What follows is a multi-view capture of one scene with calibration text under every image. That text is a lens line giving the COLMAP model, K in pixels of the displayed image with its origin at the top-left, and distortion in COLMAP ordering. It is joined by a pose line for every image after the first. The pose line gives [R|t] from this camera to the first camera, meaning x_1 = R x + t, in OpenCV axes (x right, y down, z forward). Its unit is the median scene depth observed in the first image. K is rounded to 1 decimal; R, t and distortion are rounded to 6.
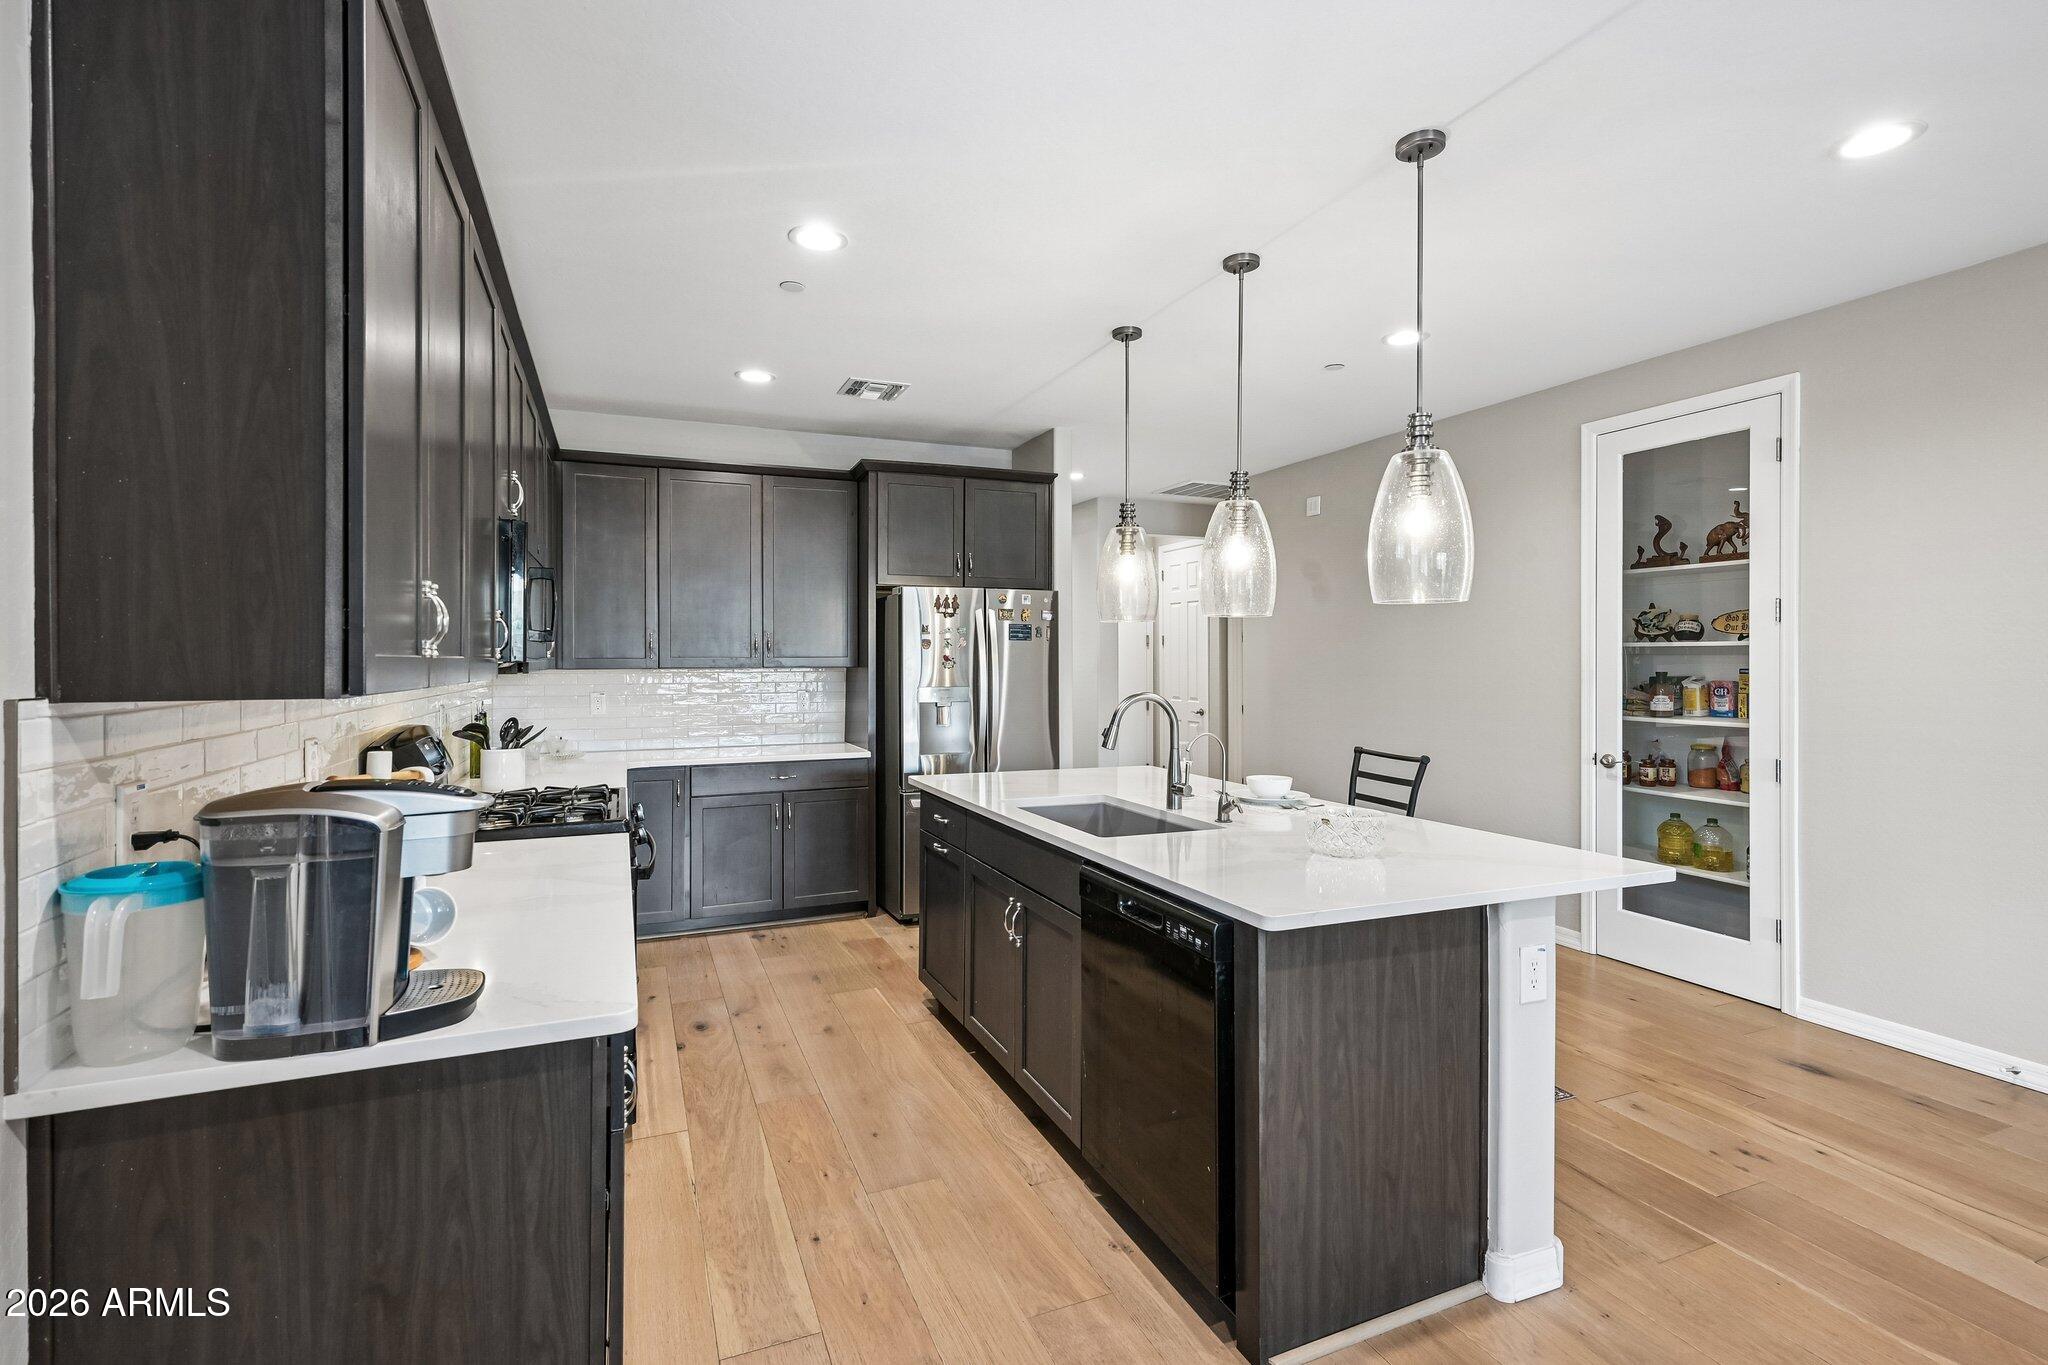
lens RADIAL K [[957.4, 0, 1028.2], [0, 957.4, 658.0], [0, 0, 1]] dist [-0.003320, -0.000371]
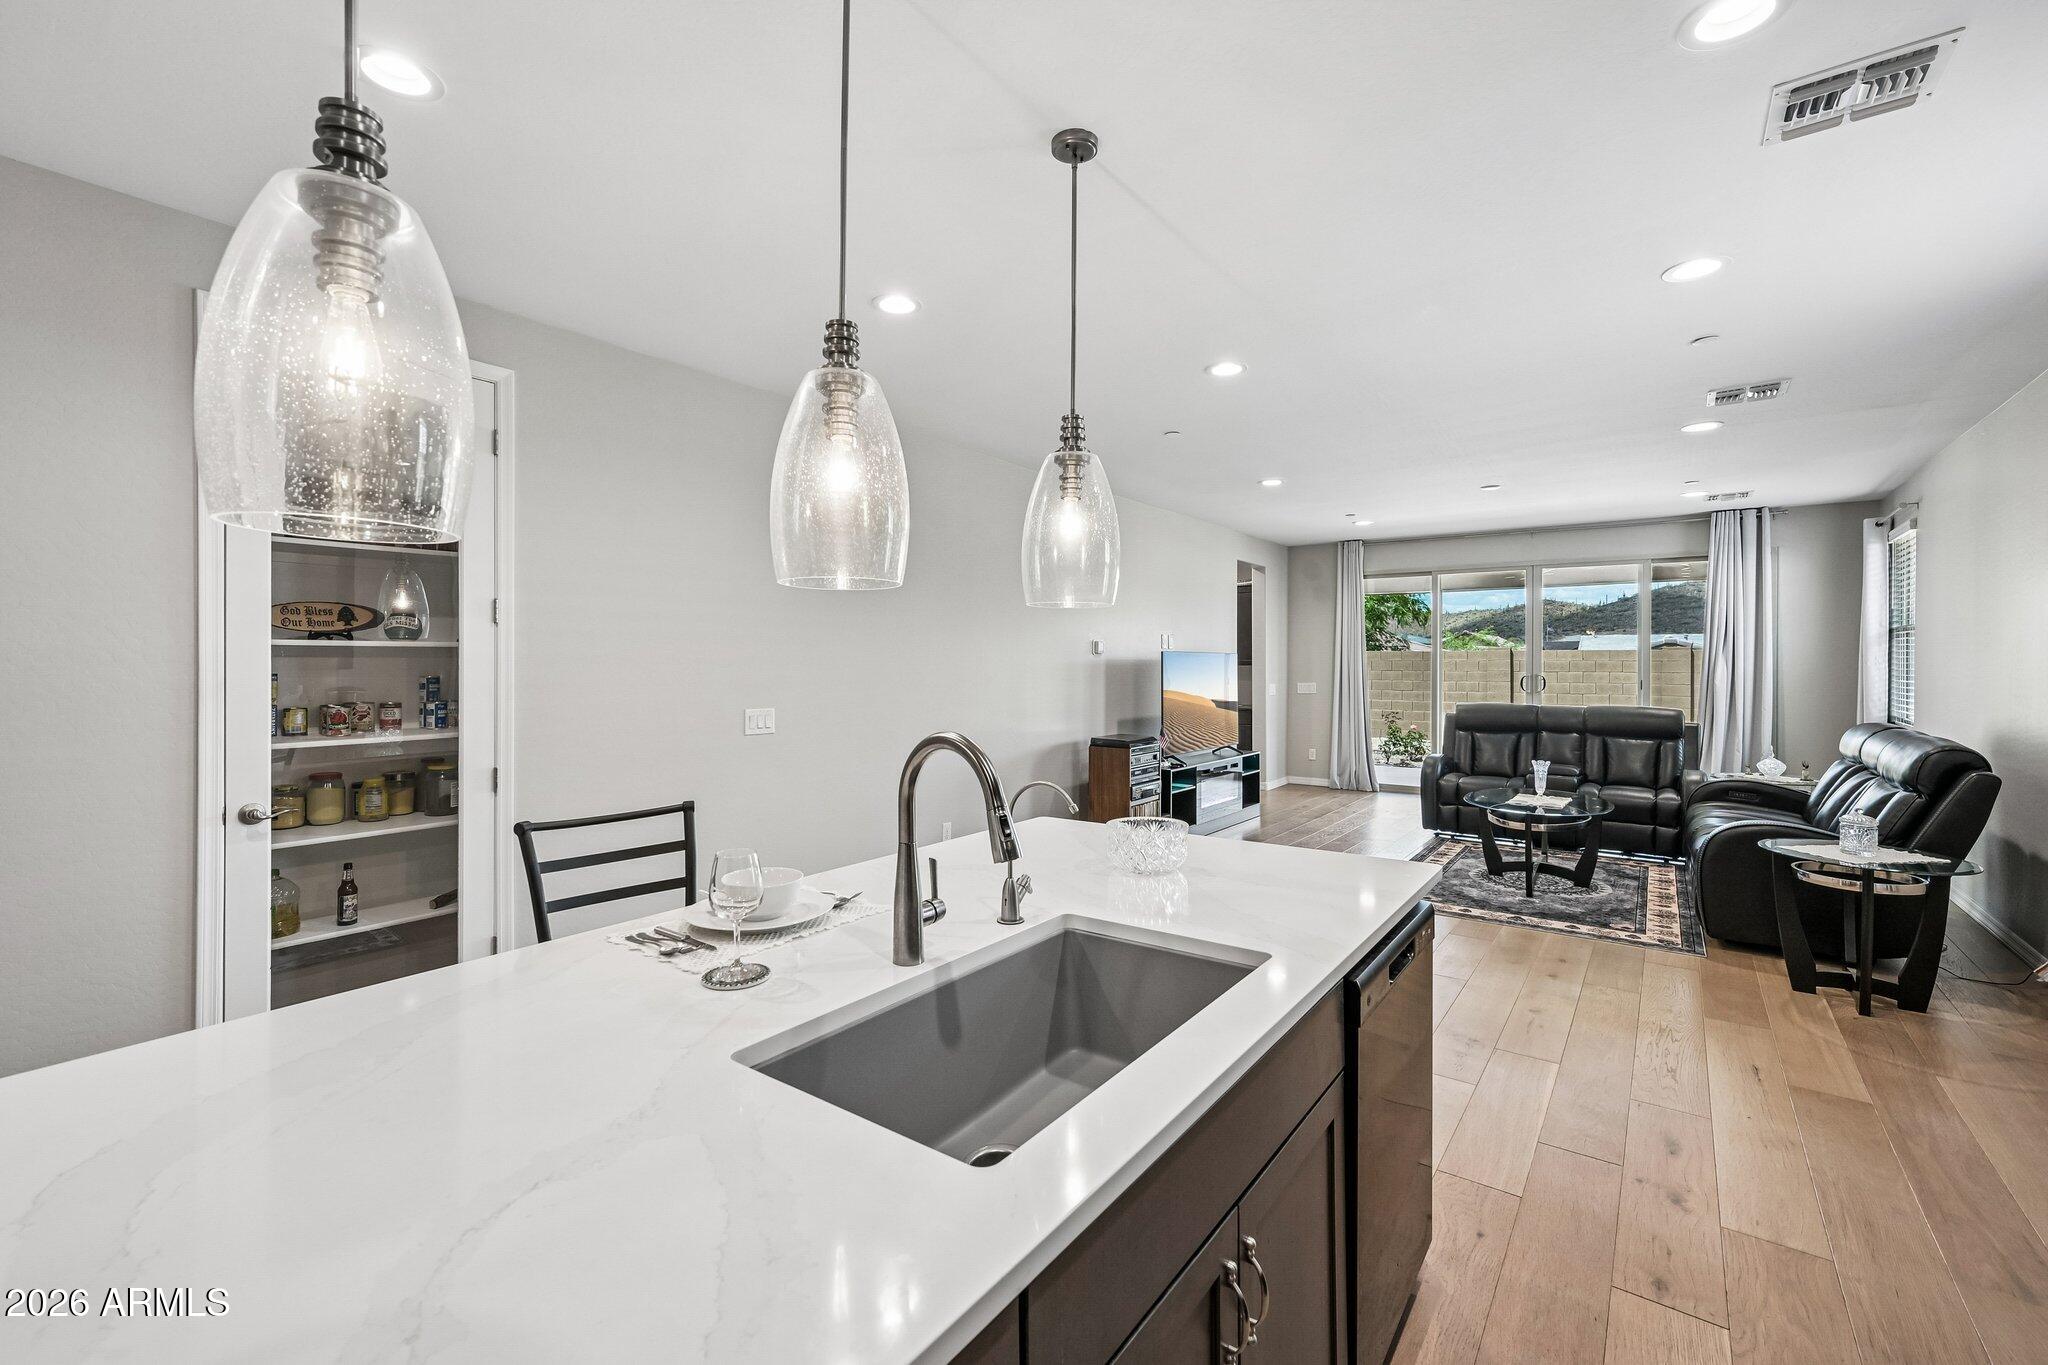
lens RADIAL K [[865.9, 0, 1018.2], [0, 865.9, 660.8], [0, 0, 1]] dist [0.004442, 0.000242]
pose [[-0.503336, 0.001132, 0.864090, -0.174040], [0.000522, 0.999999, -0.001006, 0.000497], [-0.864091, -0.000055, -0.503336, 0.760246]]
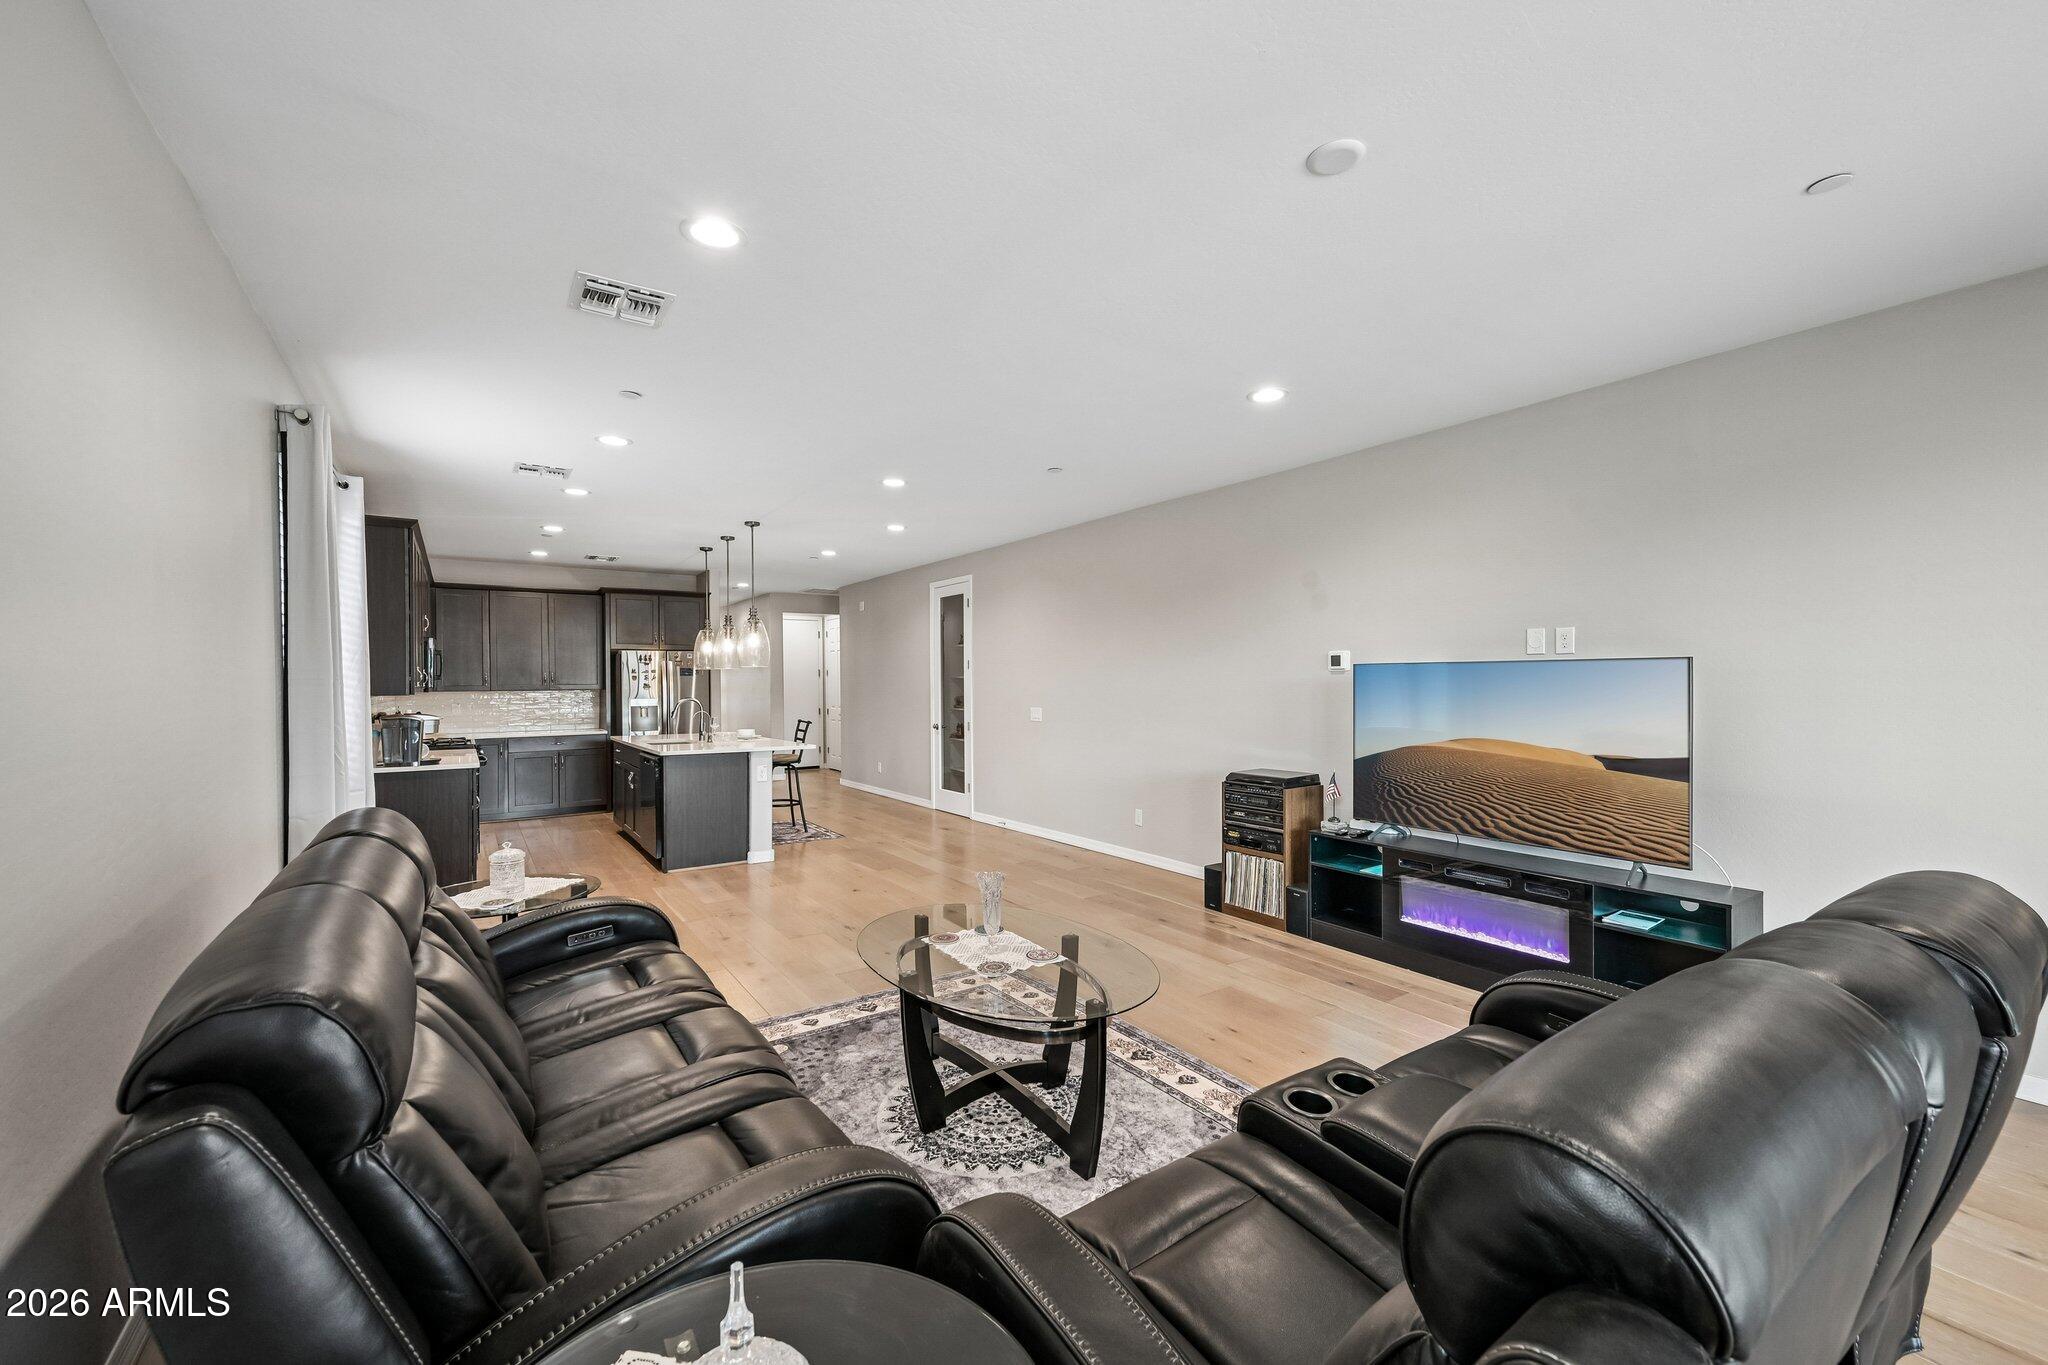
lens RADIAL K [[821.9, 0, 1029.0], [0, 821.9, 691.1], [0, 0, 1]] dist [0.001526, 0.000144]
pose [[0.978671, -0.006849, 0.205322, 0.372039], [0.005273, 0.999952, 0.008222, 0.003973], [-0.205368, -0.006964, 0.978660, -0.936753]]
